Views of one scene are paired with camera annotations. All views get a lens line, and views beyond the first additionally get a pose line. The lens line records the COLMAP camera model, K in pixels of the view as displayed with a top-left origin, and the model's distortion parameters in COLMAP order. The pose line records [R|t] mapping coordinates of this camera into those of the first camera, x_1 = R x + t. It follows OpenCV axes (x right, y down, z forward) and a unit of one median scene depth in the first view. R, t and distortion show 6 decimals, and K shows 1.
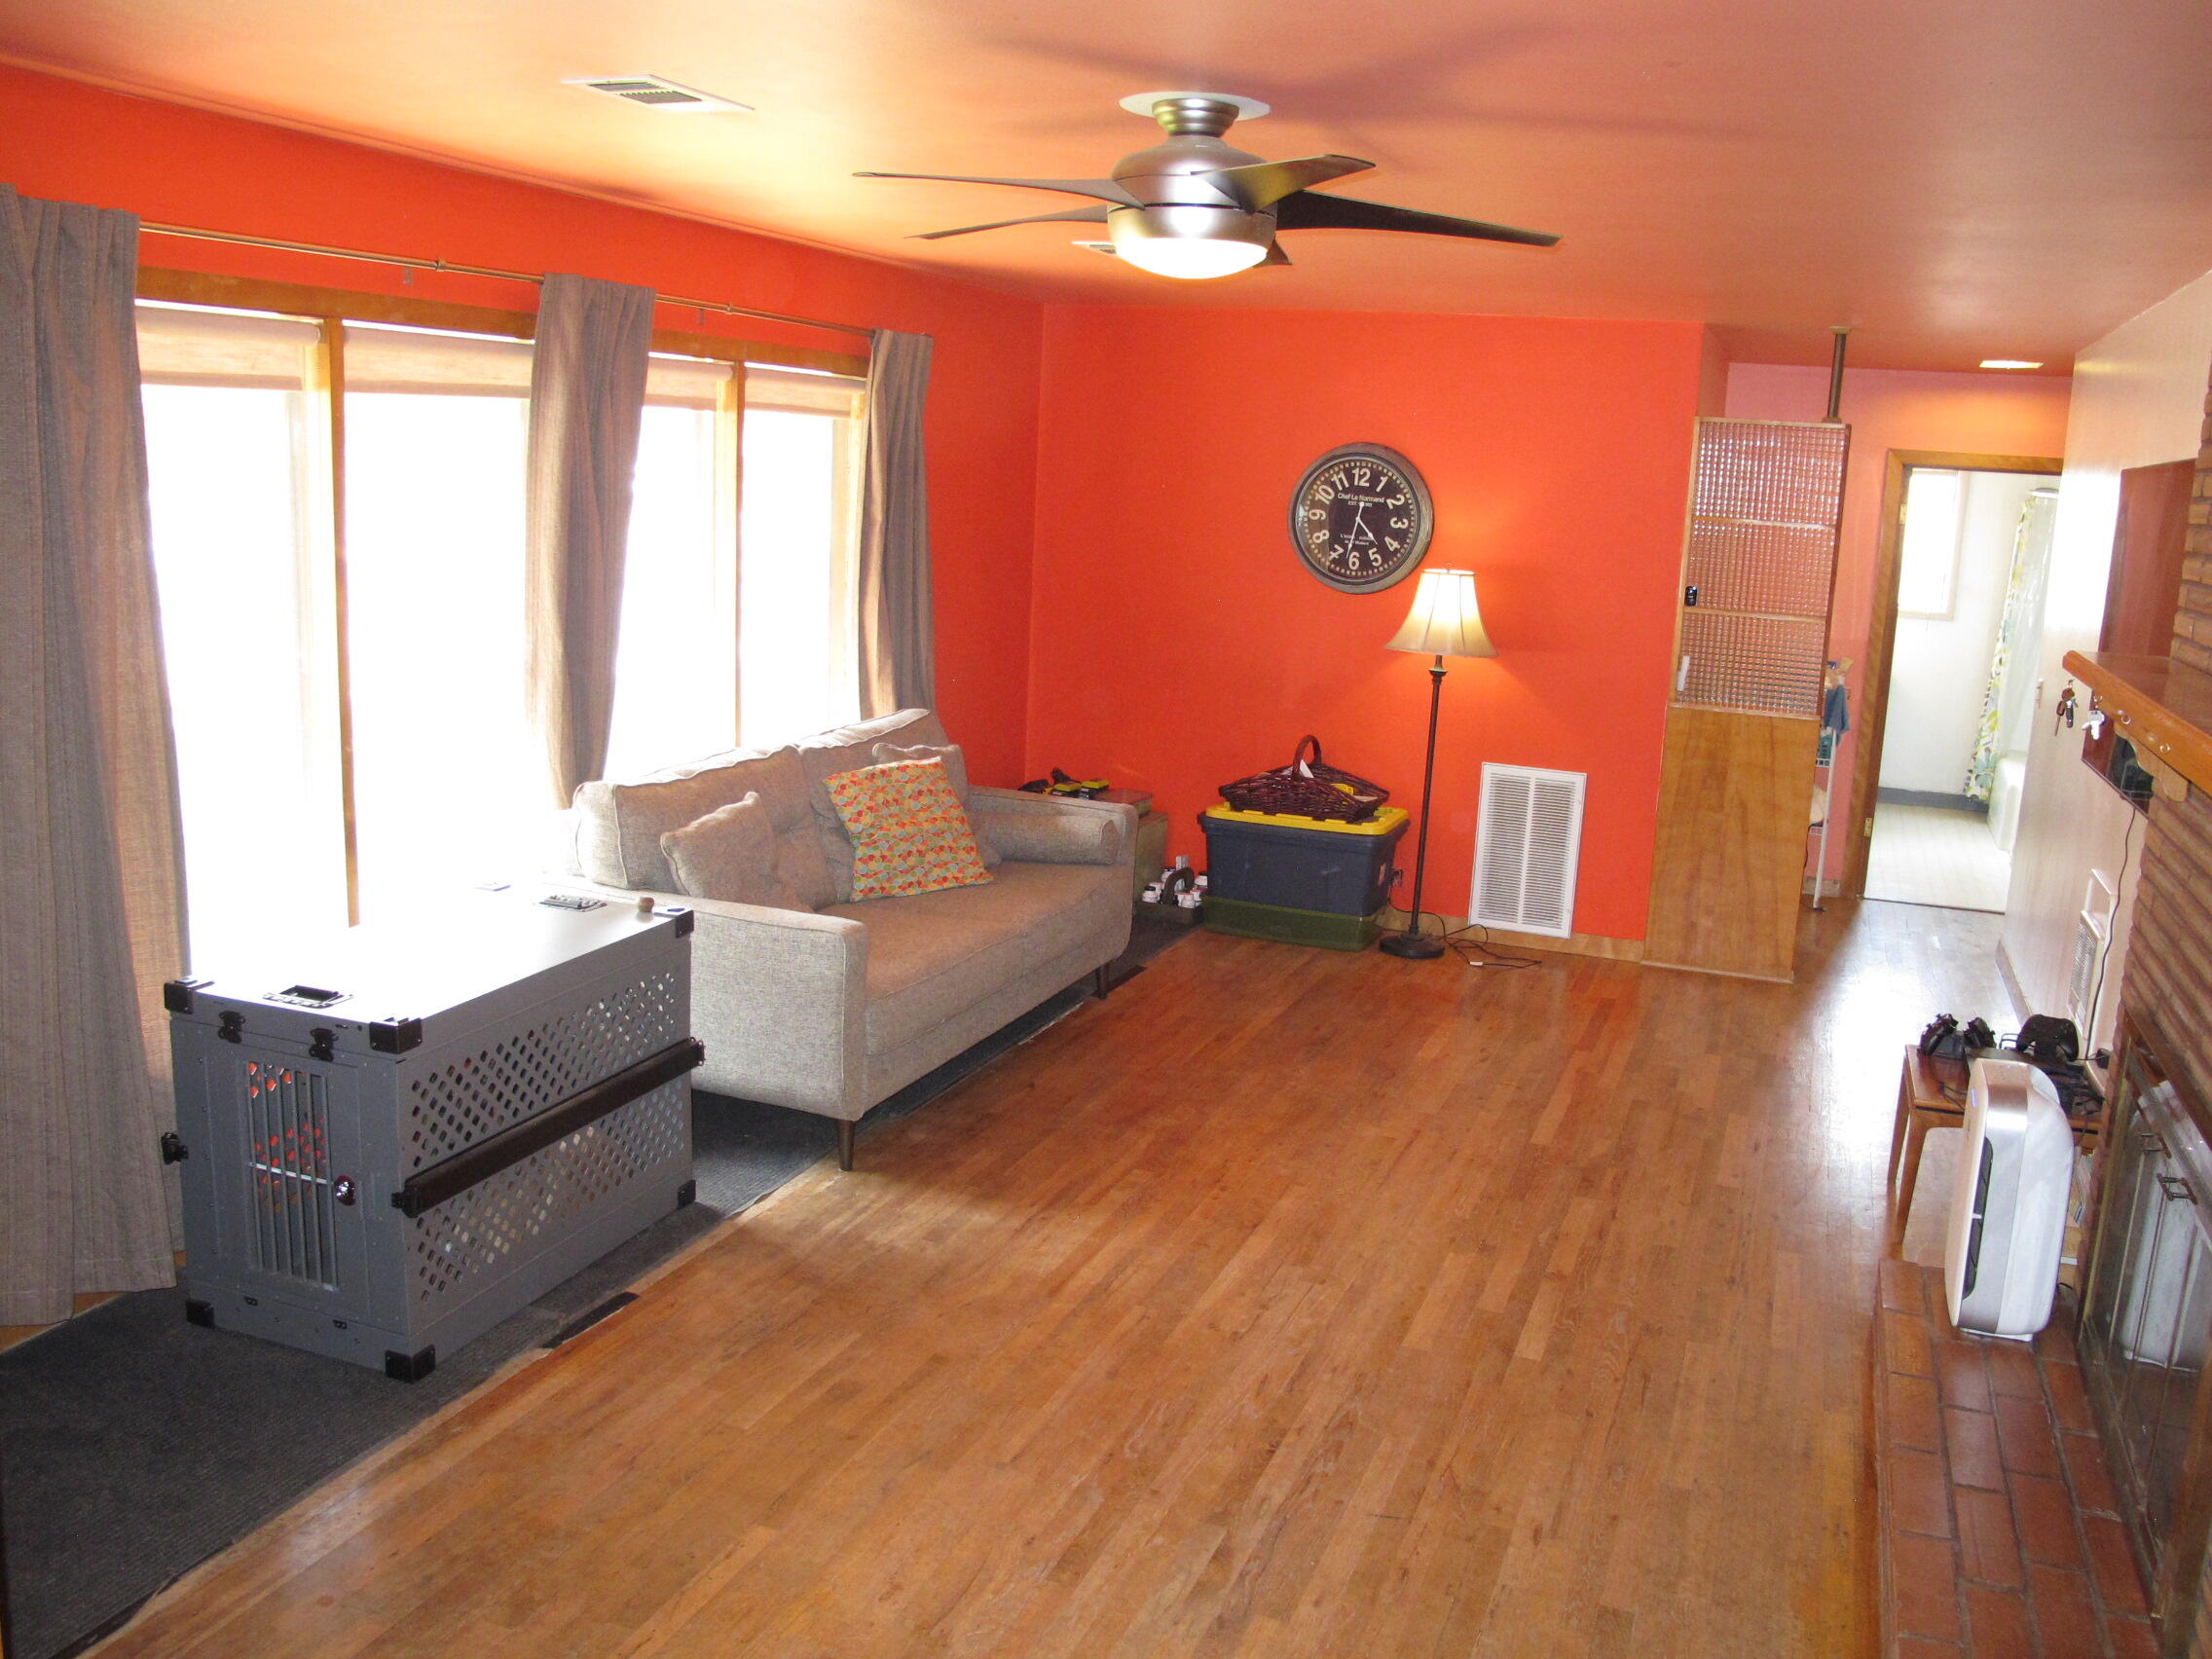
lens RADIAL K [[1845.5, 0, 1107.6], [0, 1845.5, 830.9], [0, 0, 1]] dist [-0.111081, 0.036579]
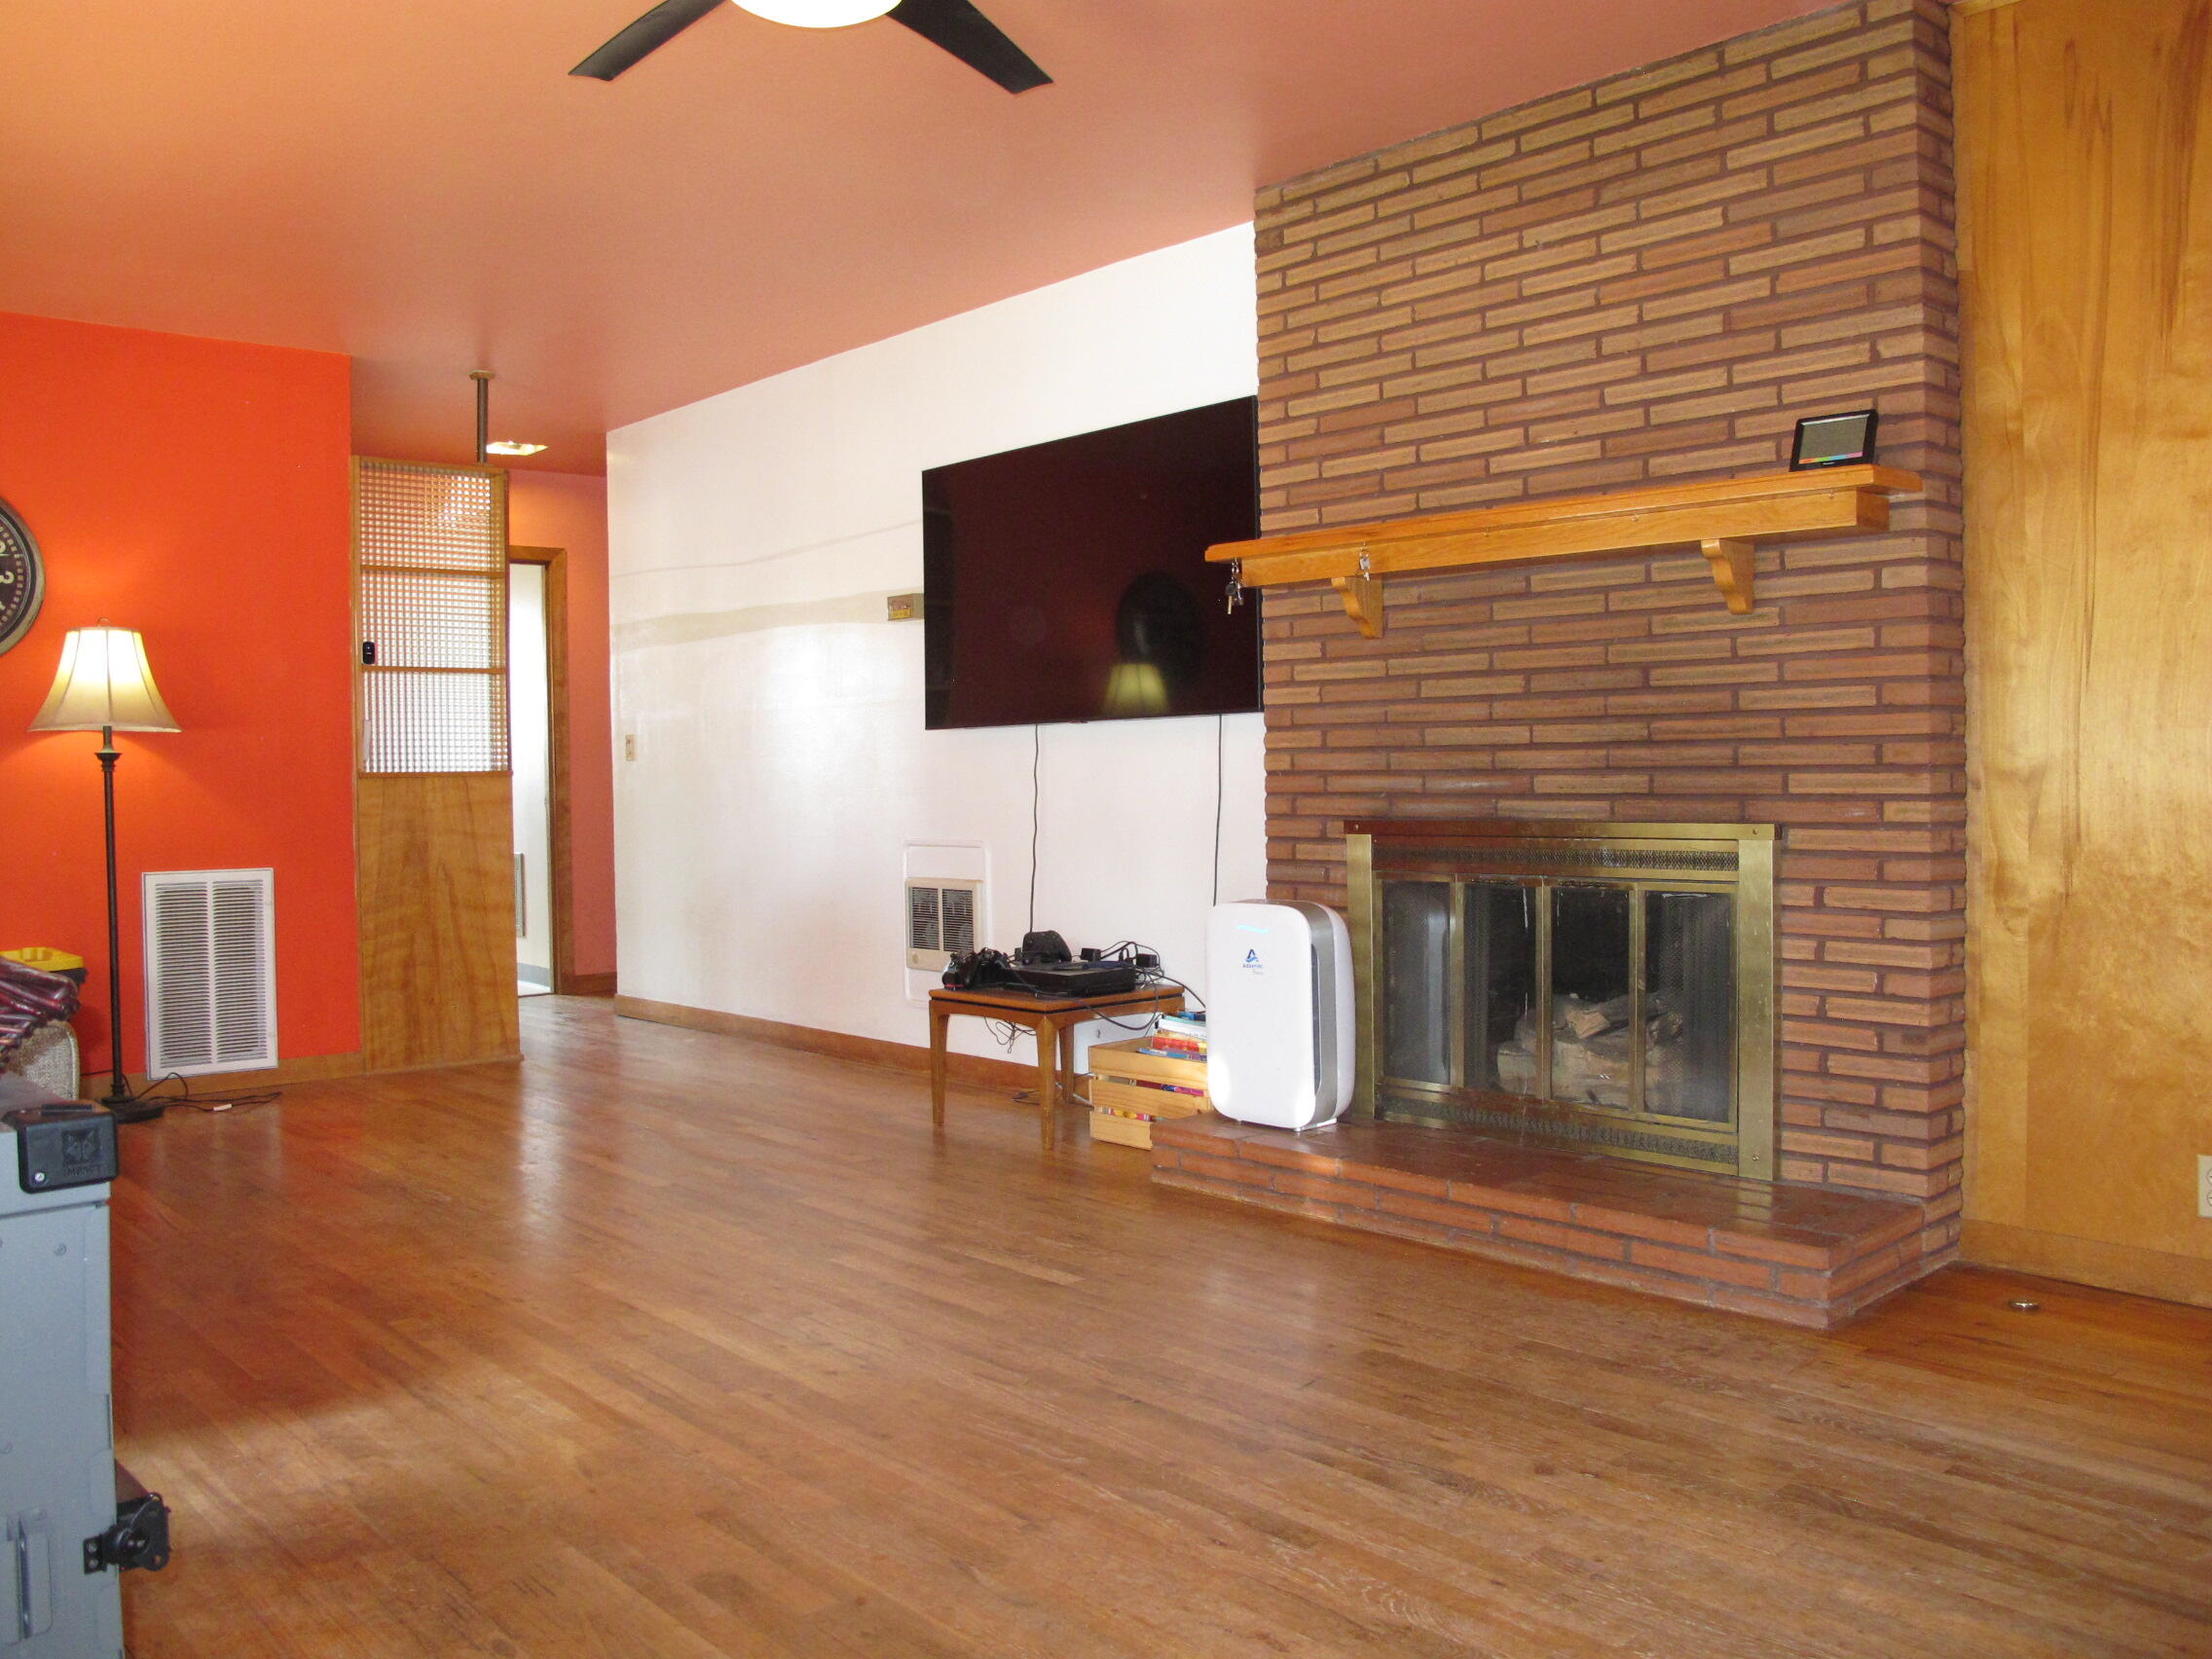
lens RADIAL K [[1845.5, 0, 1105.2], [0, 1845.5, 826.5], [0, 0, 1]] dist [-0.111081, 0.036579]
pose [[0.457252, -0.080138, 0.885719, -0.504176], [0.207261, 0.978111, -0.018501, 0.076220], [-0.864849, 0.192035, 0.463853, 0.456150]]
